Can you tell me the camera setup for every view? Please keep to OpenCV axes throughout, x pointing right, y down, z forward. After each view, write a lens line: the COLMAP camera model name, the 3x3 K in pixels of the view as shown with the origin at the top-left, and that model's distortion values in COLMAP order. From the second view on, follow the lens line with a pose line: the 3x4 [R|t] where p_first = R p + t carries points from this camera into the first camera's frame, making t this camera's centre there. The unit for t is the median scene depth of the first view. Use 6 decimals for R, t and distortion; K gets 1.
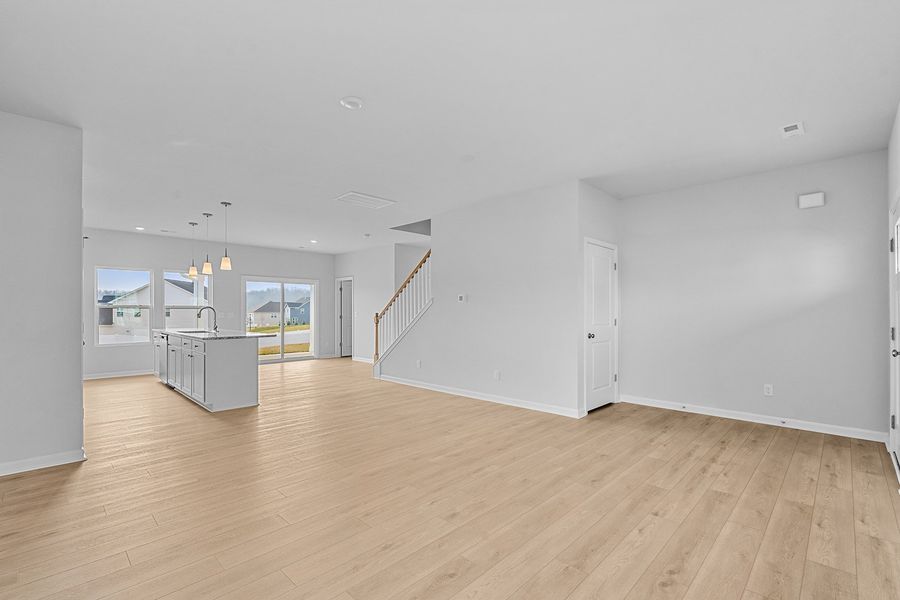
lens RADIAL K [[407.3, 0, 452.0], [0, 407.3, 299.9], [0, 0, 1]] dist [-0.003283, -0.000555]
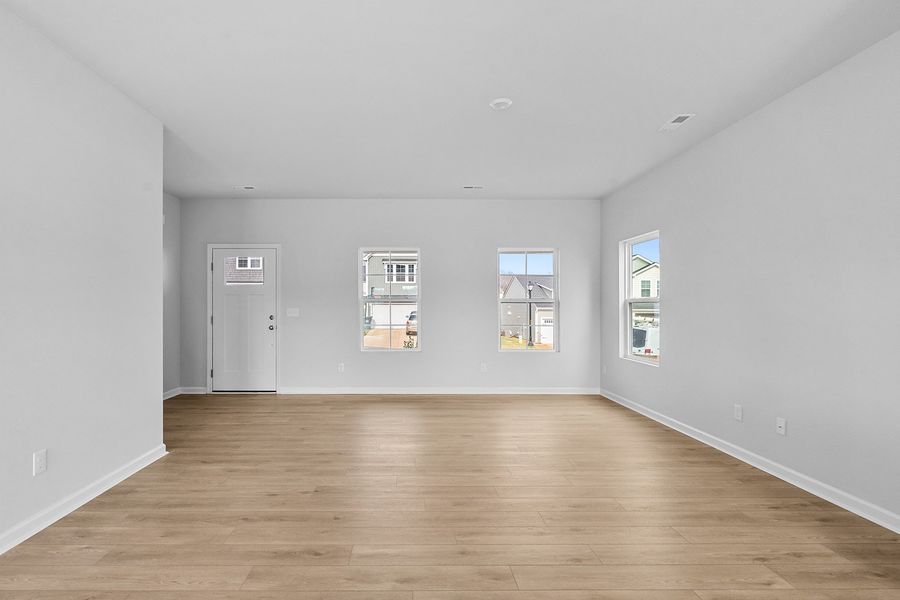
lens RADIAL K [[432.9, 0, 411.9], [0, 432.9, 299.2], [0, 0, 1]] dist [-0.002618, -0.000573]
pose [[-0.696845, 0.011643, 0.717127, -0.711084], [-0.017123, 0.999313, -0.032862, 0.039113], [-0.717017, -0.035179, -0.696167, 1.568022]]
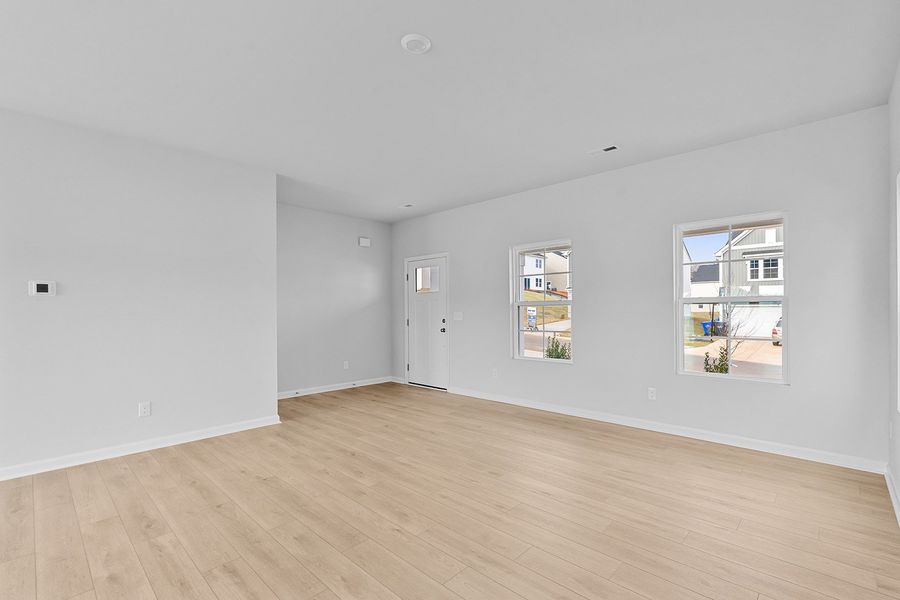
lens RADIAL K [[407.3, 0, 452.0], [0, 407.3, 299.9], [0, 0, 1]] dist [-0.003283, -0.000555]
pose [[-0.009011, 0.026408, 0.999611, -0.845688], [-0.020557, 0.999435, -0.026589, 0.021322], [-0.999748, -0.020788, -0.008463, 0.769760]]
